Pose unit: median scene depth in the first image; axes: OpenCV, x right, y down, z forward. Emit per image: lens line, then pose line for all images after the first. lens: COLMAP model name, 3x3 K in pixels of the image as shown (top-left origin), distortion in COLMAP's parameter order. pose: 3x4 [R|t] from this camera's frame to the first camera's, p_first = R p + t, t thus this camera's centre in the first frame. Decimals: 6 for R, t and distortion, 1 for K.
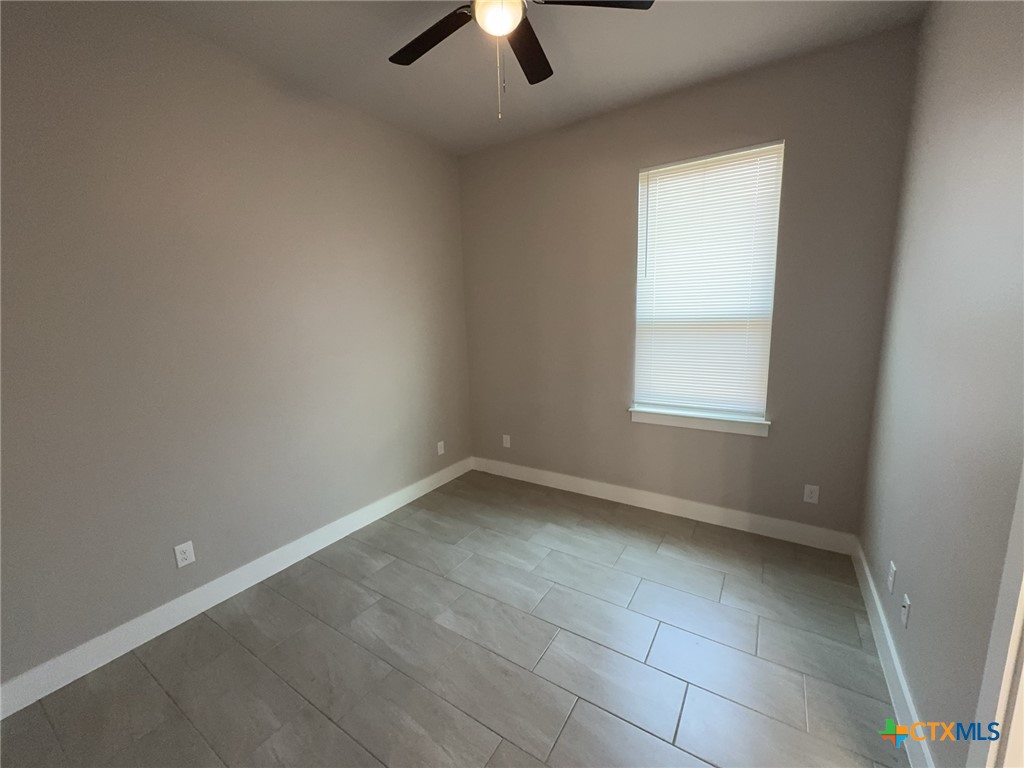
lens RADIAL K [[409.0, 0, 512.0], [0, 409.0, 384.0], [0, 0, 1]] dist [-0.003932, -0.000130]
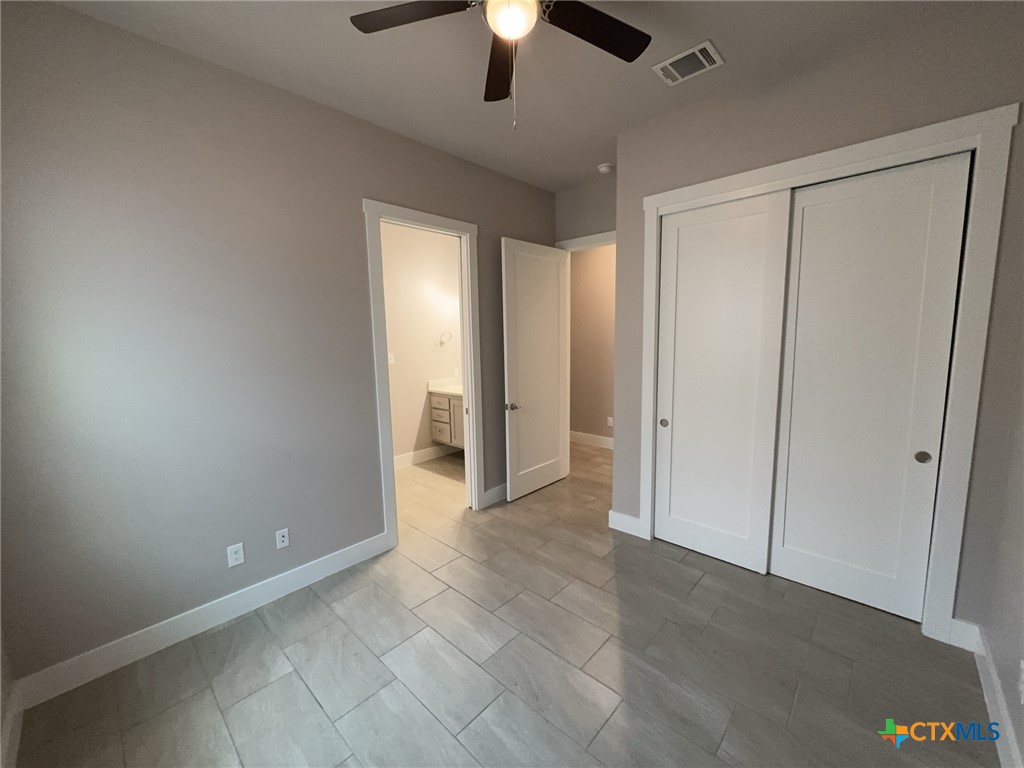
lens RADIAL K [[409.0, 0, 512.0], [0, 409.0, 384.0], [0, 0, 1]] dist [-0.003932, -0.000130]
pose [[-0.982092, 0.026255, 0.186566, -0.145265], [0.079377, 0.955726, 0.283351, -0.288049], [-0.170867, 0.293085, -0.940694, 1.655086]]
